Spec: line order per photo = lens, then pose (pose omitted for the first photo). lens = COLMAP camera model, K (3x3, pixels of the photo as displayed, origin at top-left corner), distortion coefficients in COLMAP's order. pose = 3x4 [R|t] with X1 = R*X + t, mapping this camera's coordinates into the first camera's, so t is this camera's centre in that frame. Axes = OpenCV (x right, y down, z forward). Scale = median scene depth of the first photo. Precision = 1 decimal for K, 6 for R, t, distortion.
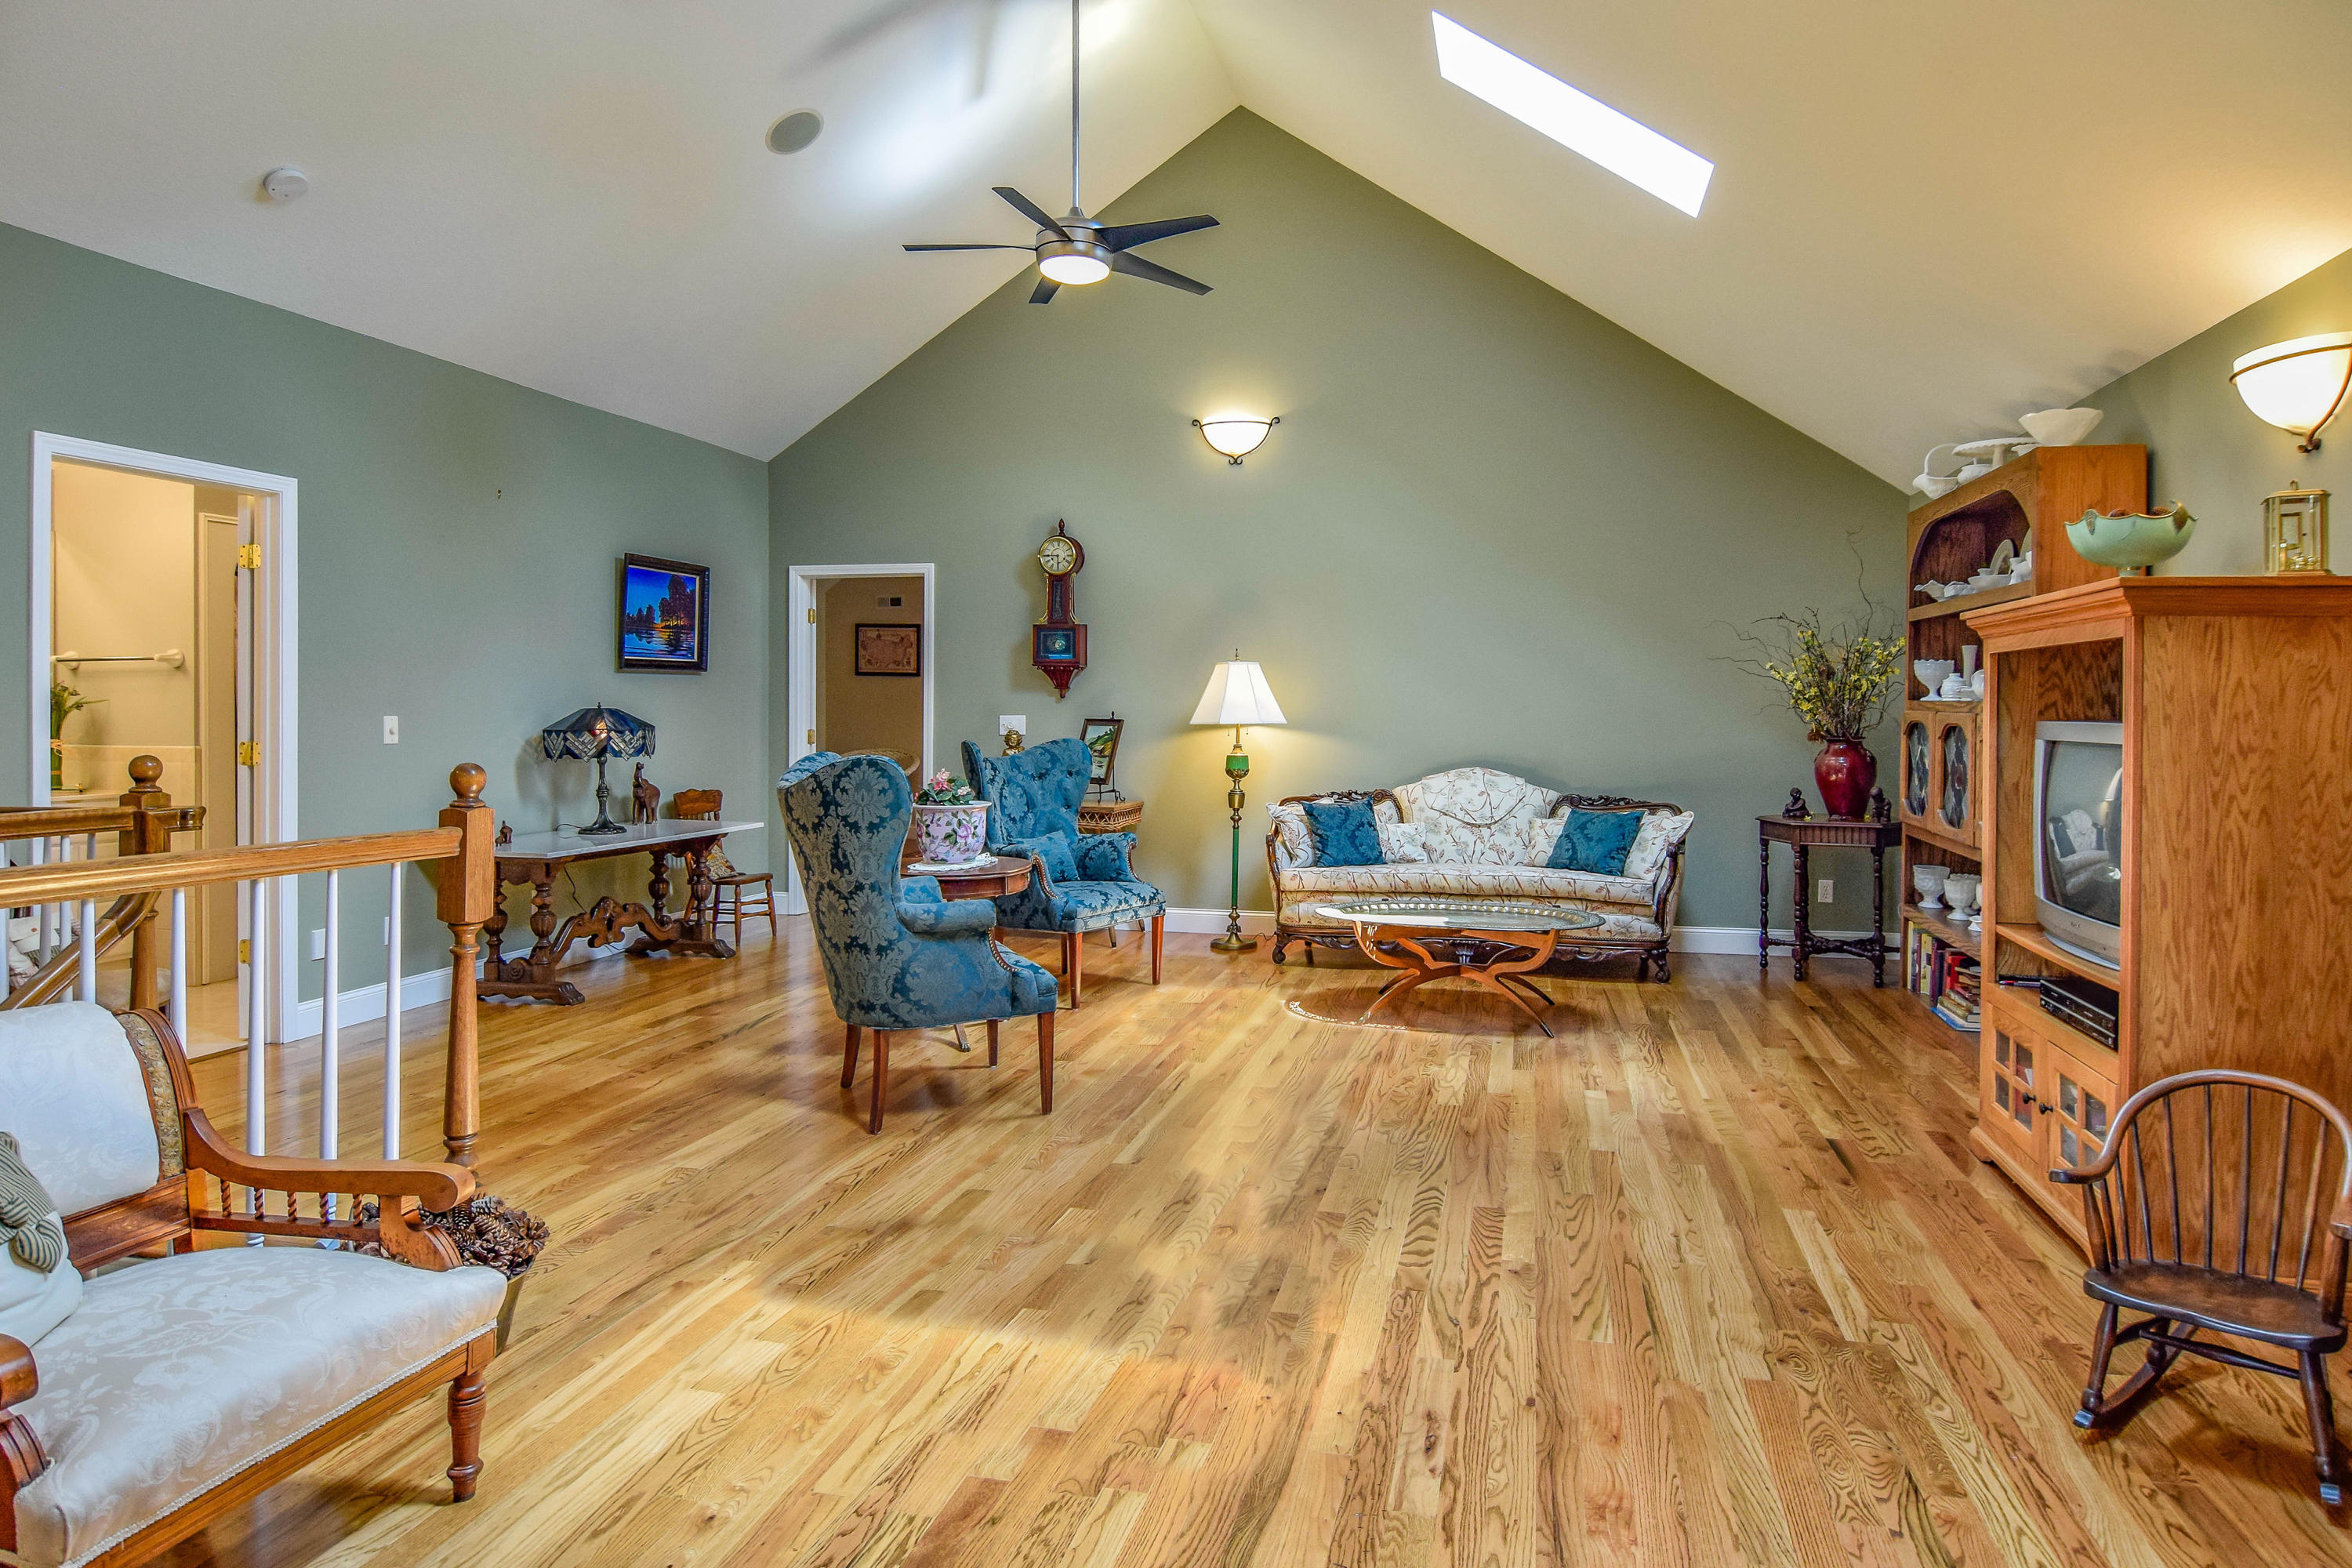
lens RADIAL K [[1321.6, 0, 1167.2], [0, 1321.6, 703.8], [0, 0, 1]] dist [-0.013033, -0.000435]
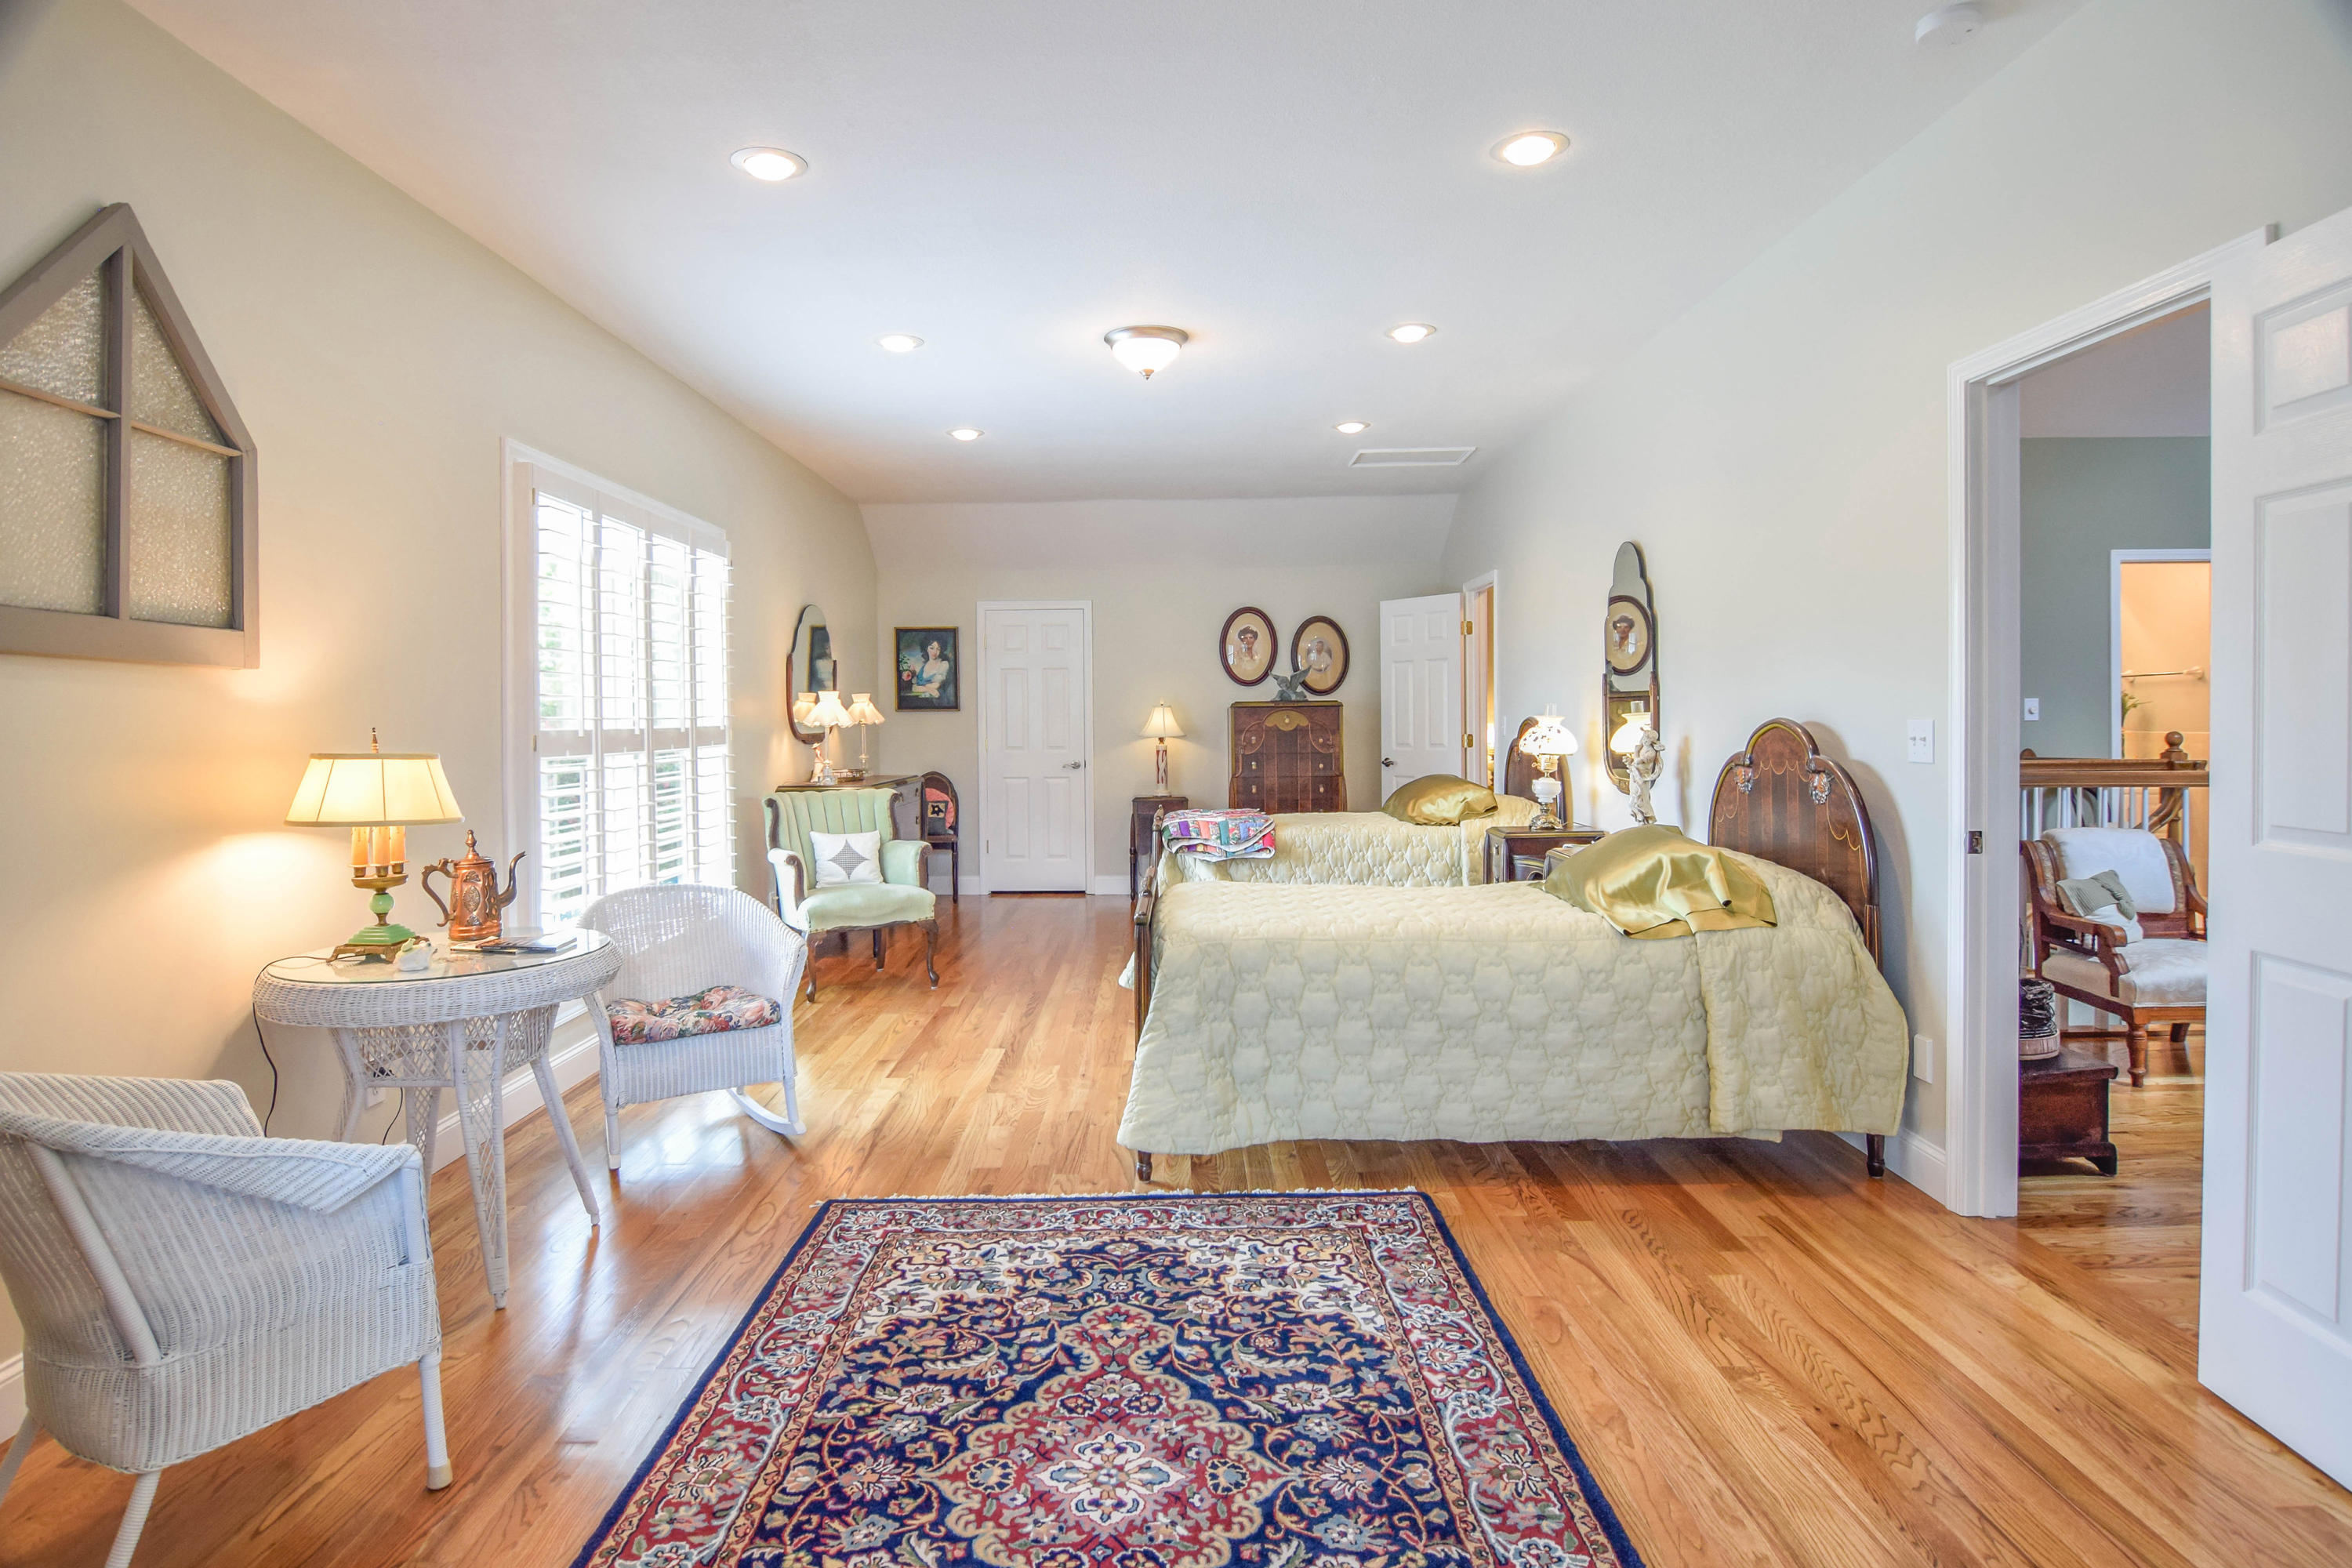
lens RADIAL K [[1321.6, 0, 1167.2], [0, 1321.6, 703.8], [0, 0, 1]] dist [-0.013033, -0.000435]
pose [[0.242896, -0.010967, -0.969990, 0.593311], [0.003627, 0.999939, -0.010397, 0.016901], [0.970046, -0.000993, 0.242921, -0.730004]]
